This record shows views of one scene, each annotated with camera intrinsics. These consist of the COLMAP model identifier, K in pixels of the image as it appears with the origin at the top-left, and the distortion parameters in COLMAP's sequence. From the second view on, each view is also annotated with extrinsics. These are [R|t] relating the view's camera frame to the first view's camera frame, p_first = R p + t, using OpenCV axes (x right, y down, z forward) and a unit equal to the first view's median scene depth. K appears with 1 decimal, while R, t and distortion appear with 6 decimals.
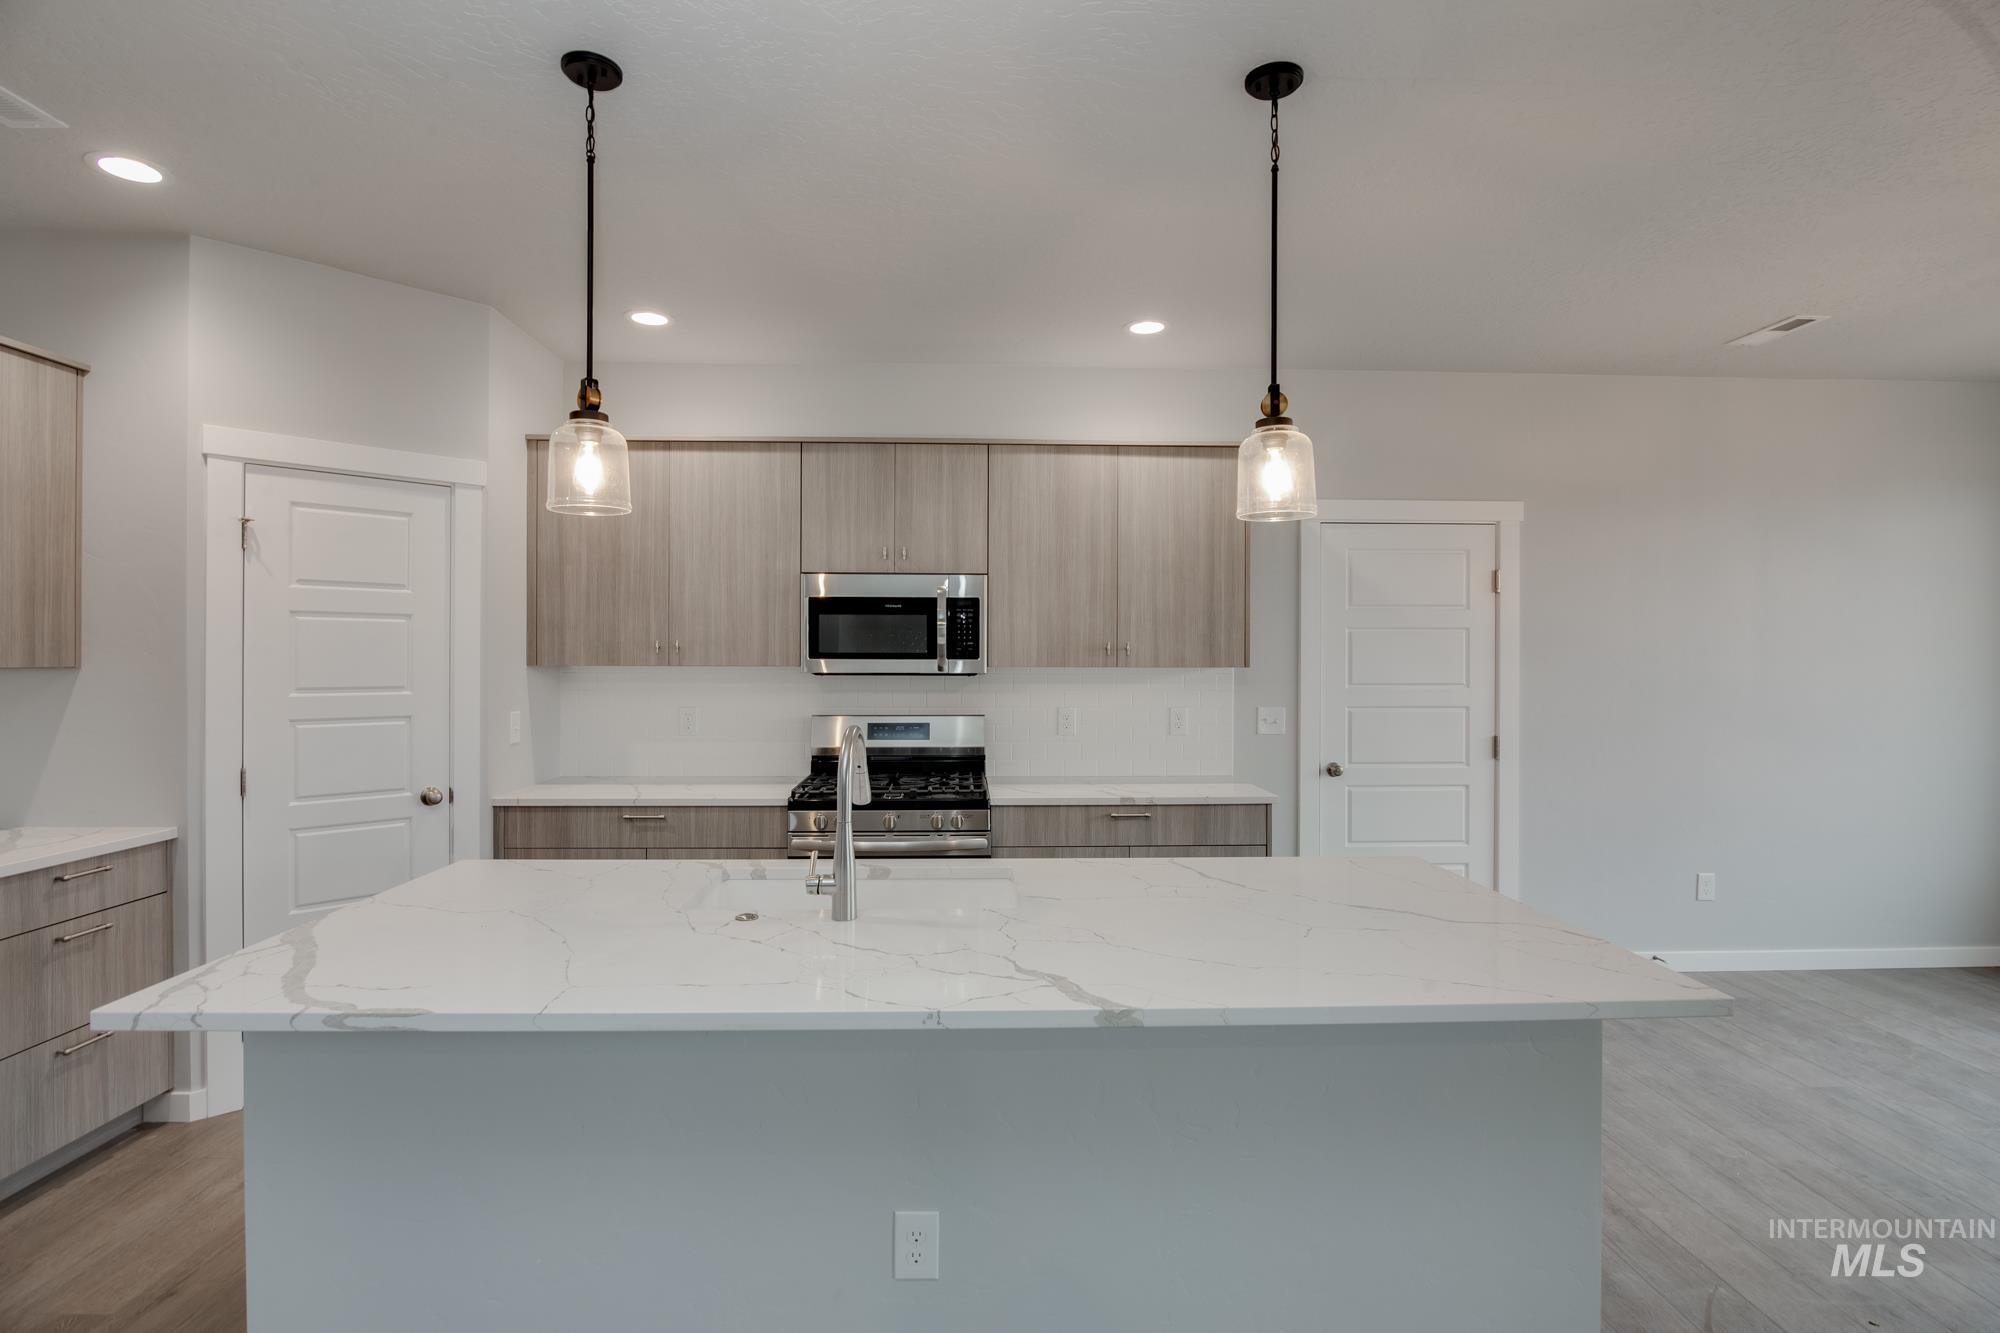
lens RADIAL K [[1035.1, 0, 1009.8], [0, 1035.1, 658.3], [0, 0, 1]] dist [-0.023065, -0.000694]
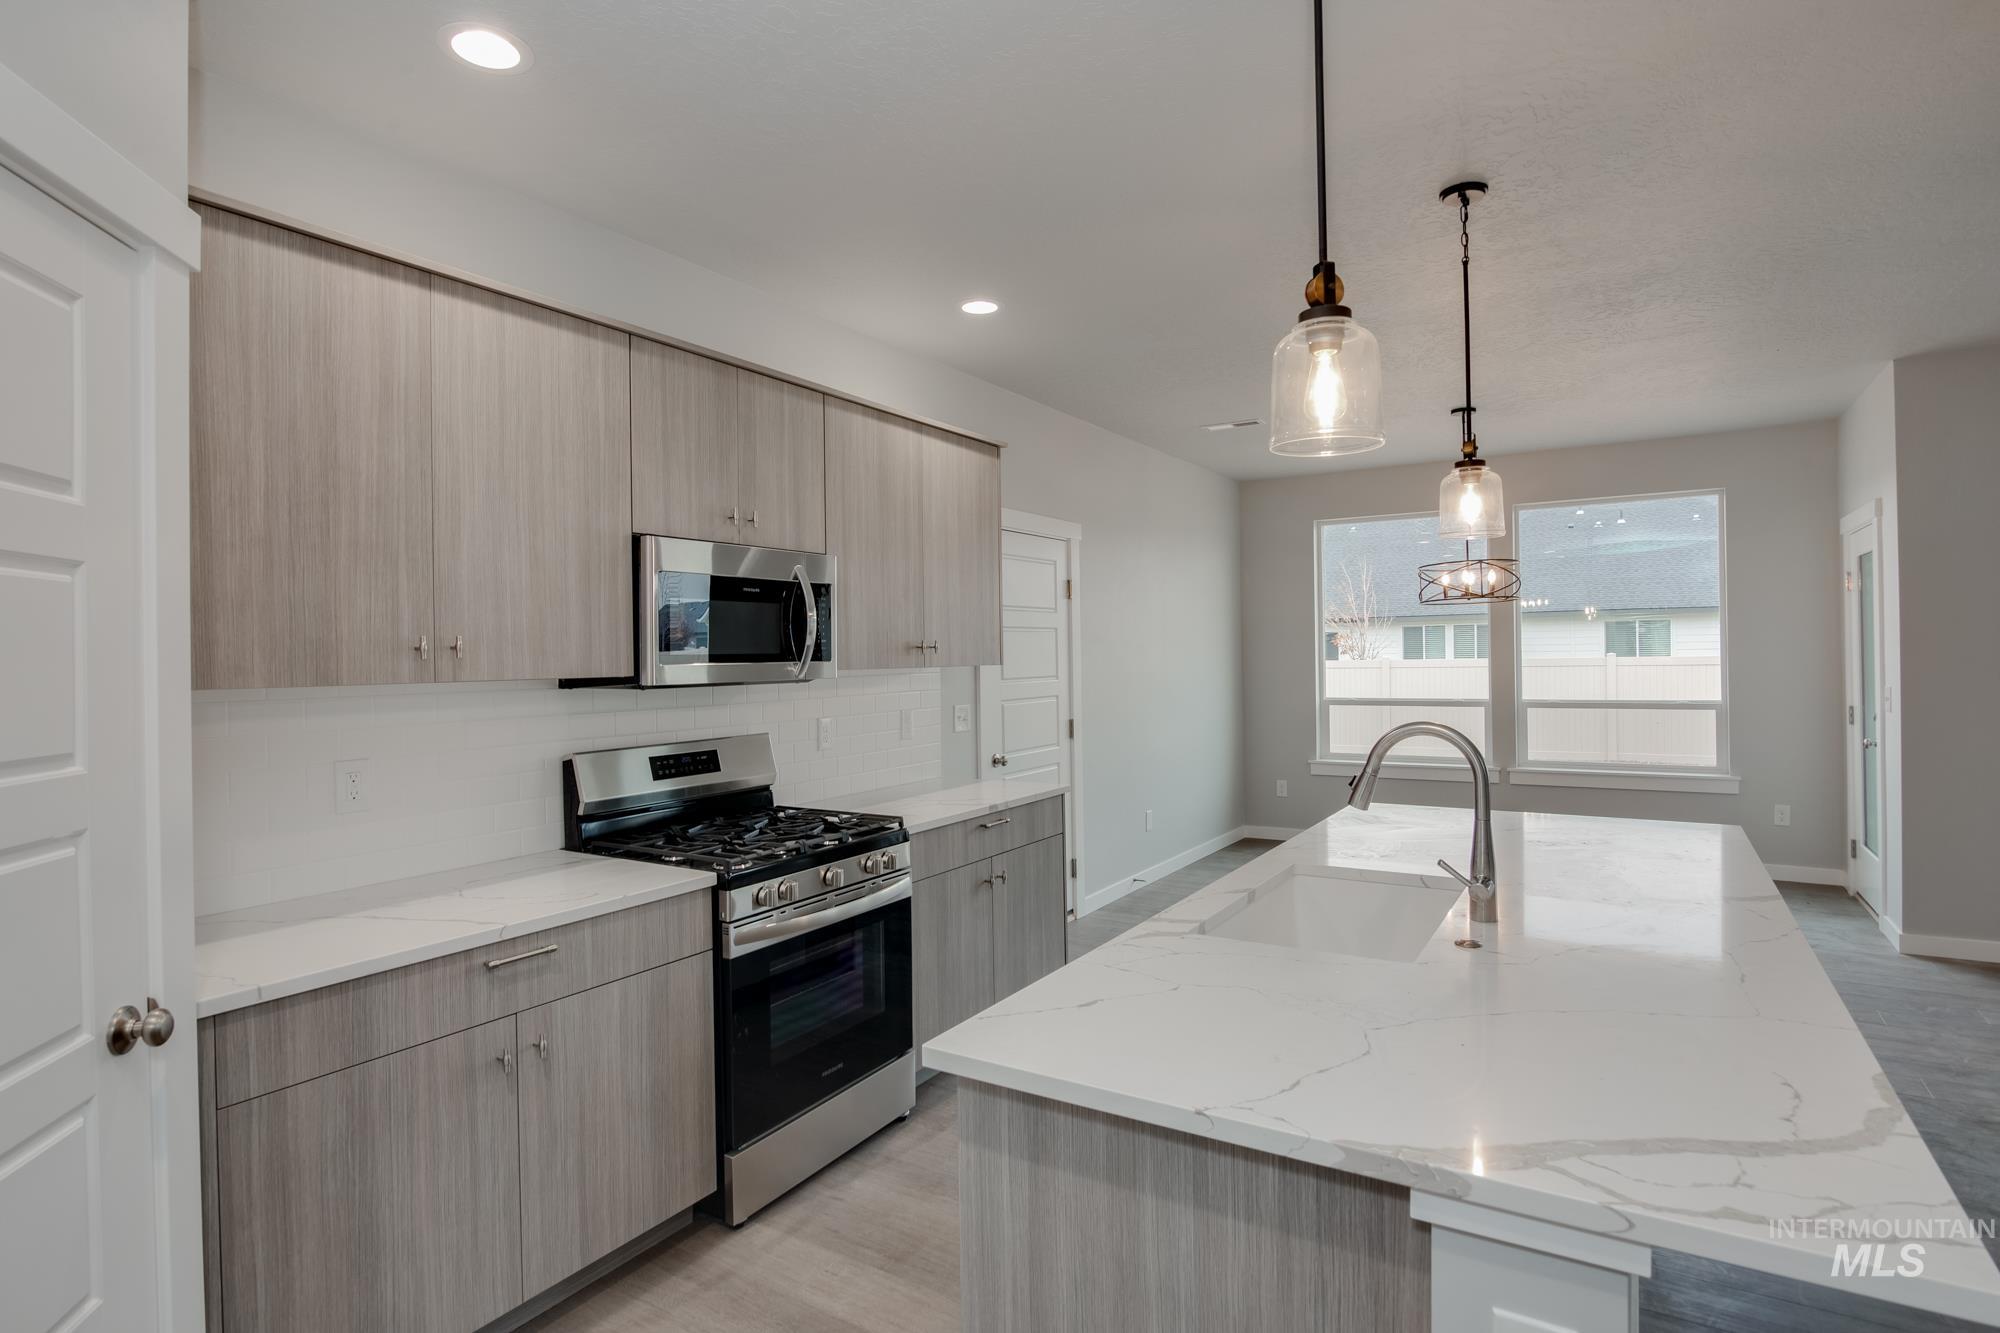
lens RADIAL K [[1035.1, 0, 1057.5], [0, 1035.1, 655.8], [0, 0, 1]] dist [-0.023065, -0.000694]
pose [[0.525941, -0.013095, 0.850420, -0.664181], [0.017682, 0.999834, 0.004461, -0.003711], [-0.850337, 0.012691, 0.526085, 0.465556]]
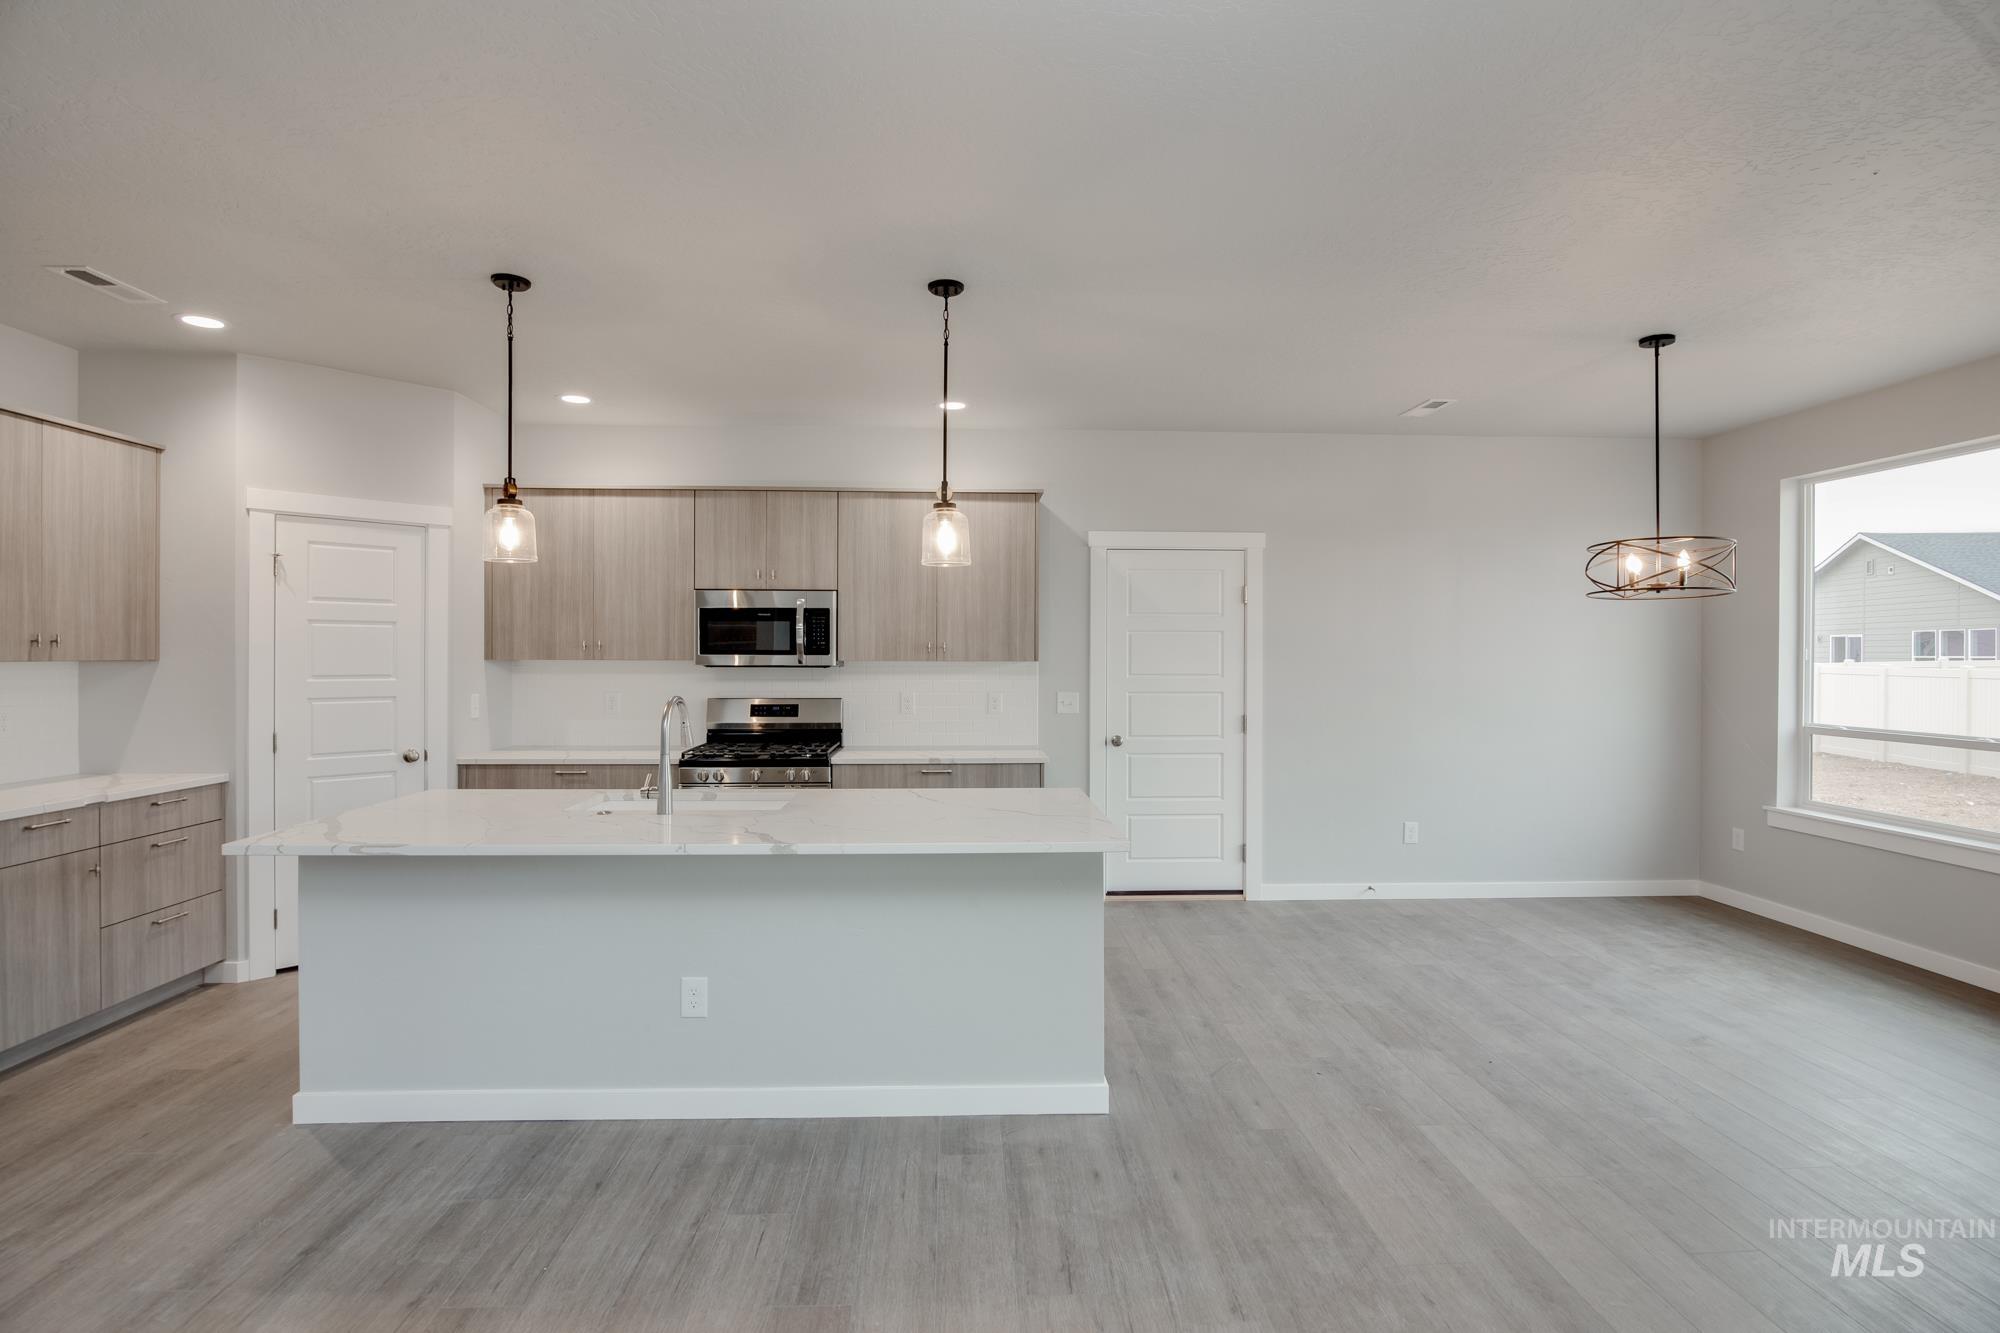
lens RADIAL K [[1035.1, 0, 1015.6], [0, 1035.1, 658.2], [0, 0, 1]] dist [-0.023065, -0.000694]
pose [[0.999849, 0.000710, 0.017390, 0.198532], [-0.000773, 0.999993, 0.003613, 0.000111], [-0.017388, -0.003626, 0.999842, -0.346551]]
